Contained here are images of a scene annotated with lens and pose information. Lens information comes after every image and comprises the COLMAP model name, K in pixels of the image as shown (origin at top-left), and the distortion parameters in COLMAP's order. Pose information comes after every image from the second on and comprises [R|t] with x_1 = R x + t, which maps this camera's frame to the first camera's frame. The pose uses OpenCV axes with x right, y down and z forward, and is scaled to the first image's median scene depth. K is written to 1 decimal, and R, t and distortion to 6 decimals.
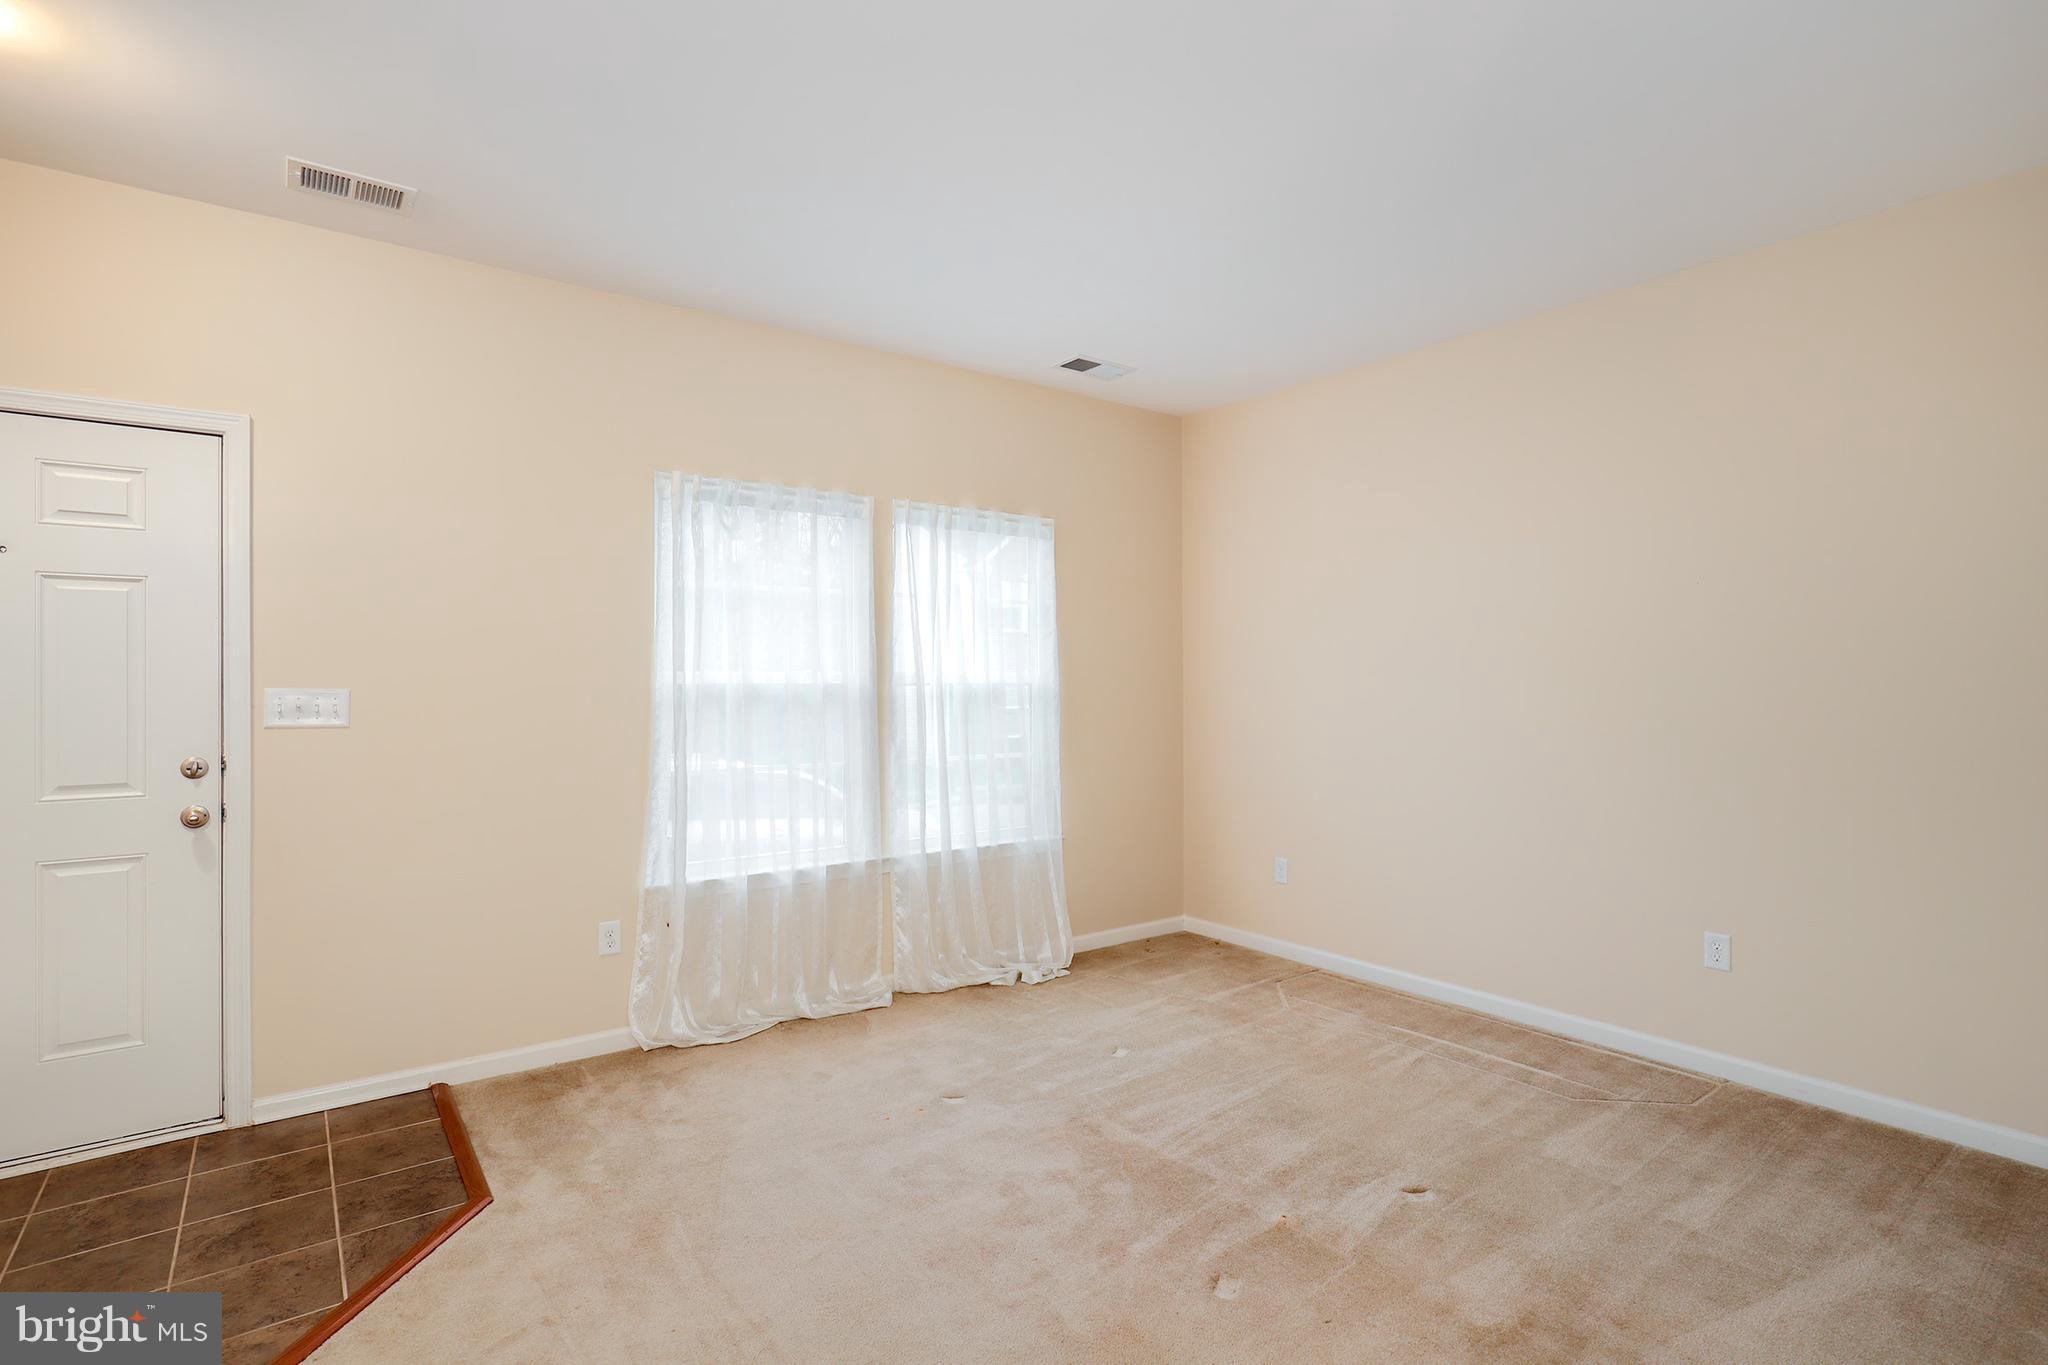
lens RADIAL K [[932.0, 0, 1027.4], [0, 932.0, 691.3], [0, 0, 1]] dist [0.004706, -0.000316]
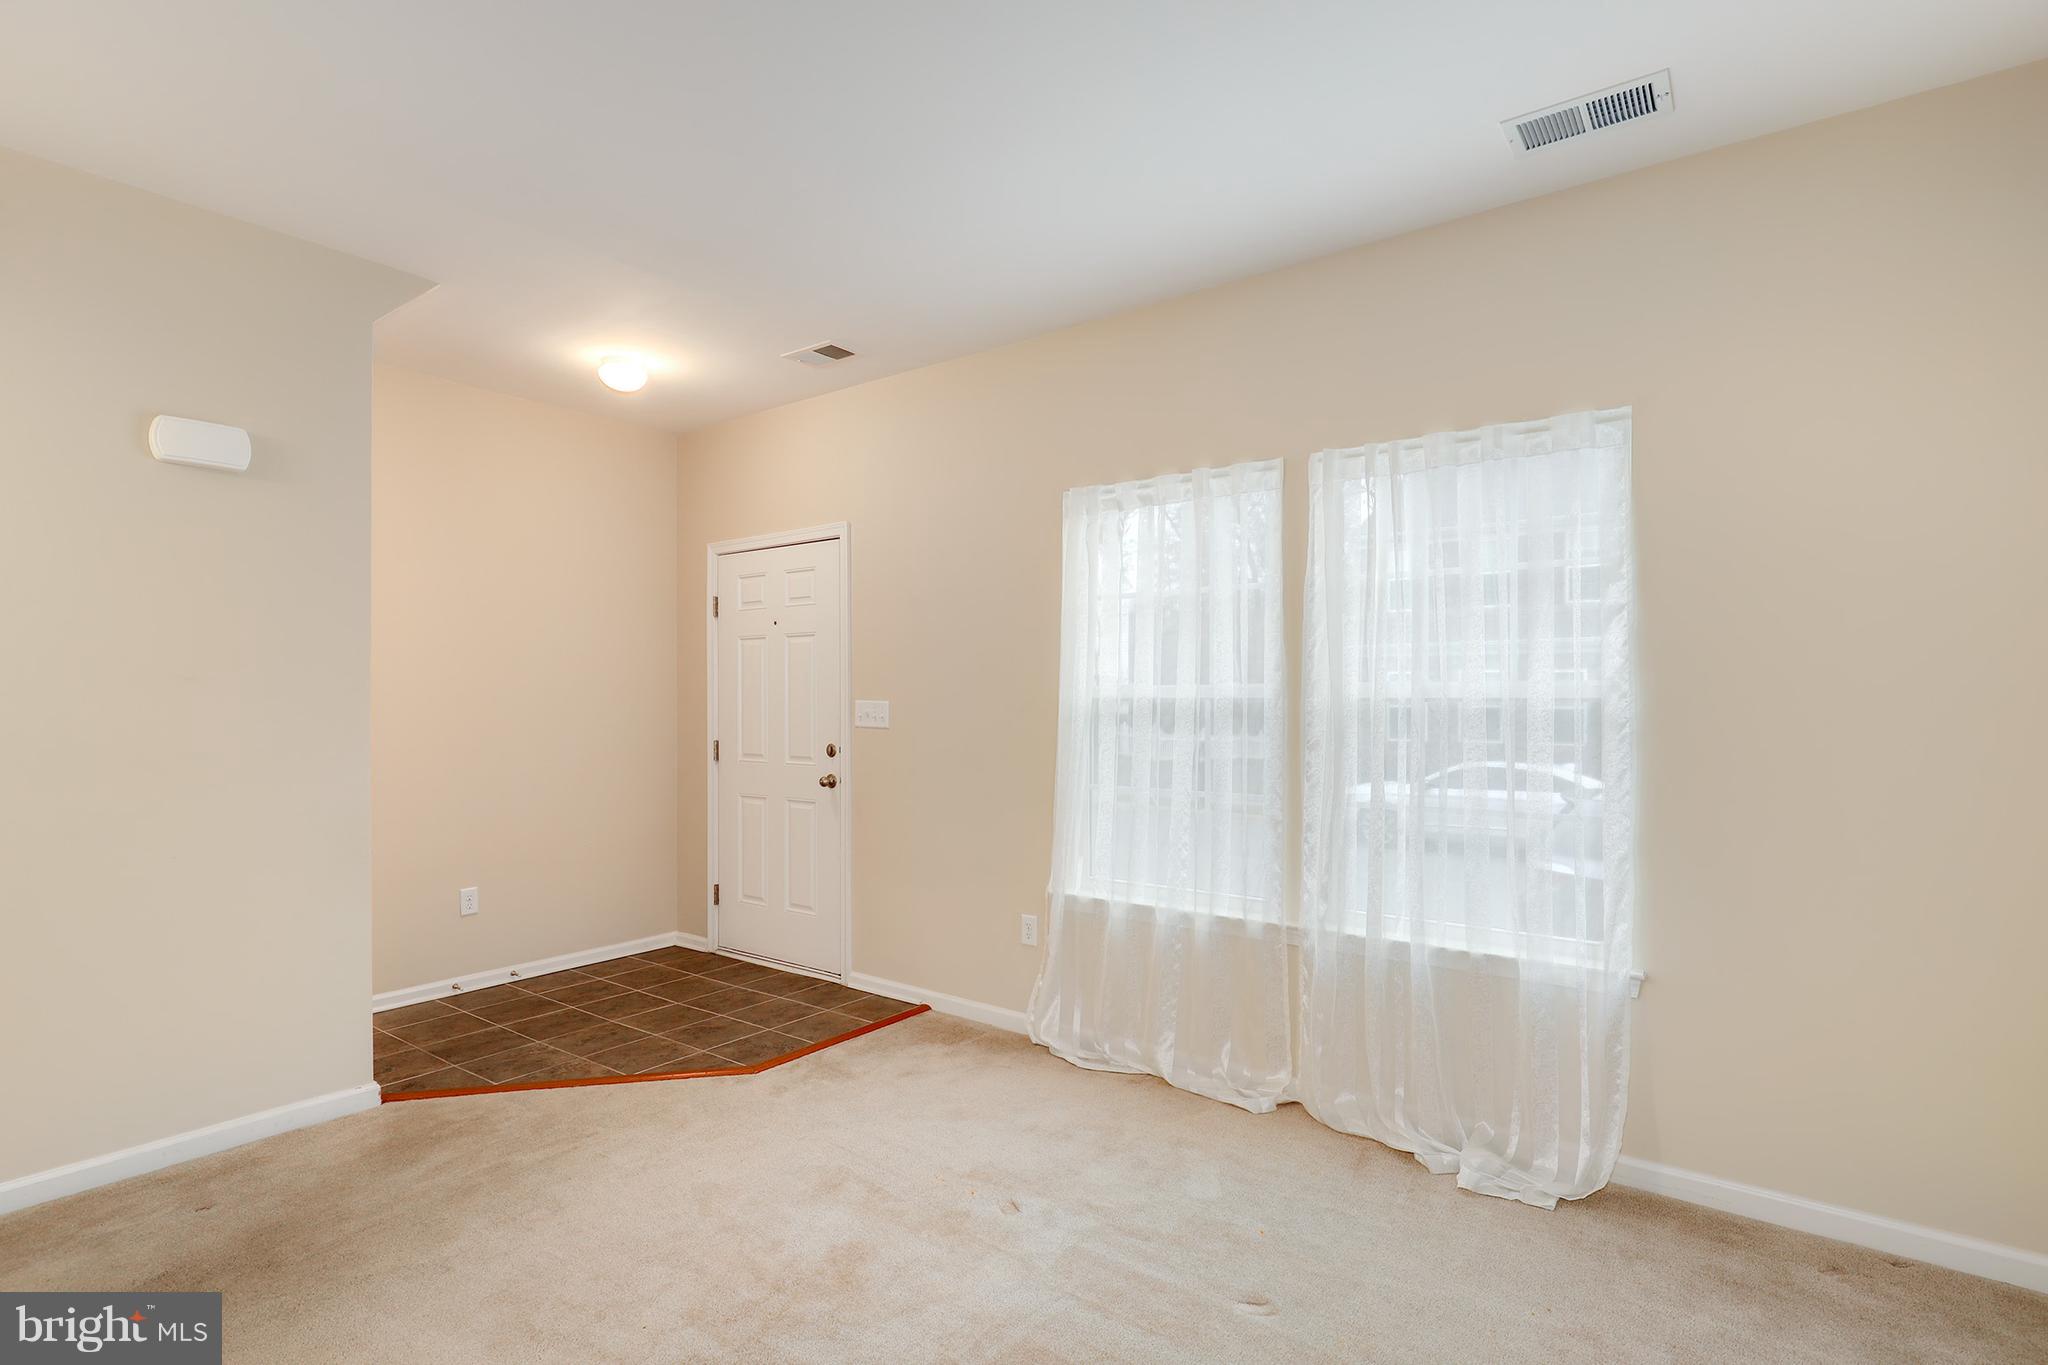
lens RADIAL K [[987.0, 0, 1030.6], [0, 987.0, 688.9], [0, 0, 1]] dist [-0.003118, -0.000386]
pose [[0.310528, 0.000903, -0.950564, 0.601012], [-0.000872, 0.999999, 0.000665, -0.017846], [0.950564, 0.000622, 0.310529, 0.591412]]
